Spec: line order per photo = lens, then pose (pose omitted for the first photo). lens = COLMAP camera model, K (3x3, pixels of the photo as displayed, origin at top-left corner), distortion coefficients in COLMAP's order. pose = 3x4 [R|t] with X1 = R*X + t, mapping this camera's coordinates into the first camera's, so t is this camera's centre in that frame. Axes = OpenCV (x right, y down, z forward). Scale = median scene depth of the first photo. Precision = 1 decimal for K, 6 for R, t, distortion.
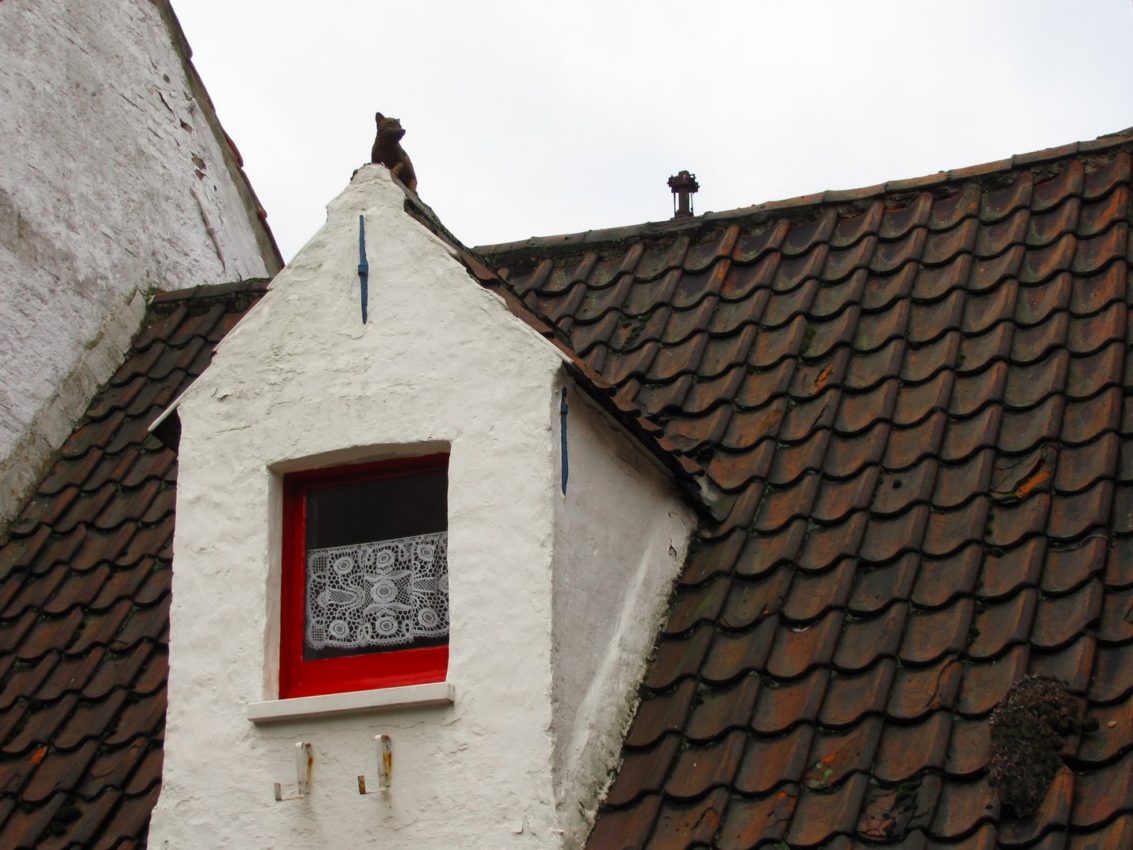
lens RADIAL K [[2318.2, 0, 566.5], [0, 2318.2, 425.0], [0, 0, 1]] dist [-0.003603, -0.008048]
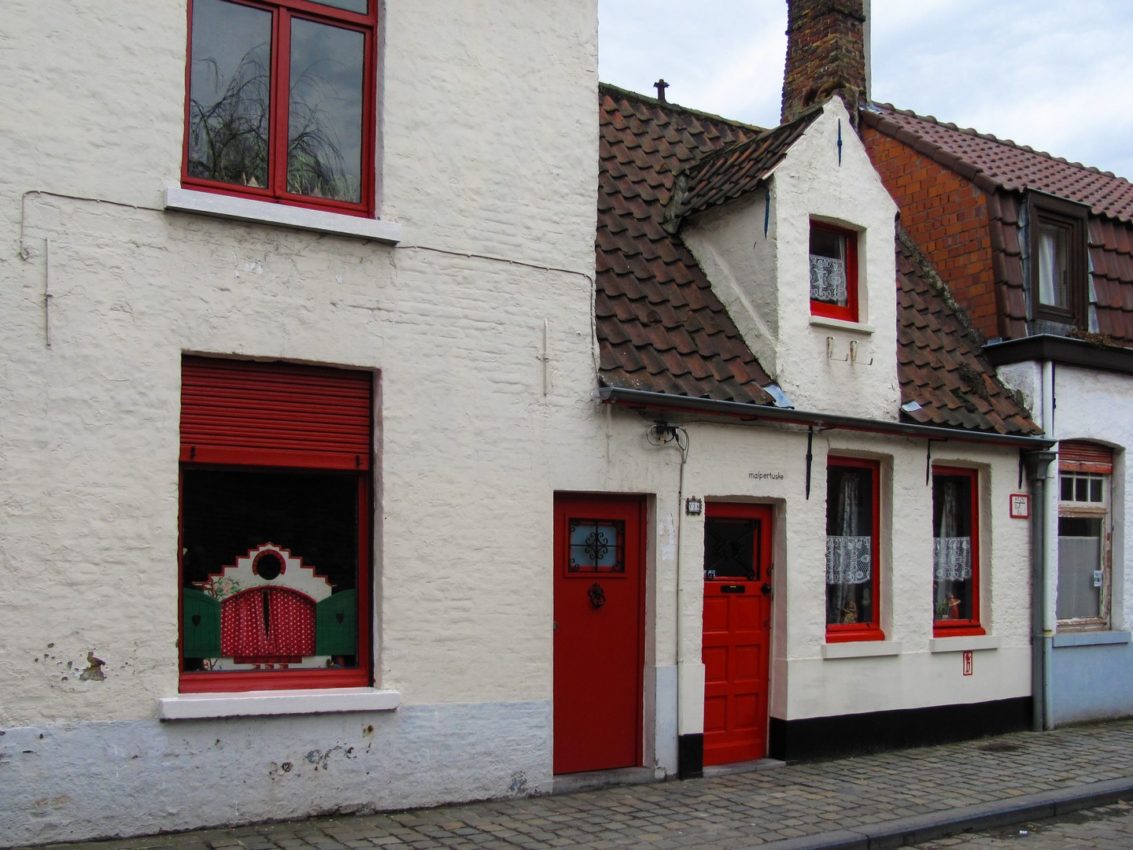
lens RADIAL K [[1190.8, 0, 566.5], [0, 1190.8, 425.0], [0, 0, 1]] dist [-0.006924, -0.003642]
pose [[0.556380, 0.108670, 0.823791, -1.228206], [-0.295003, 0.952660, 0.073572, 0.203669], [-0.776798, -0.283954, 0.562099, 0.452242]]
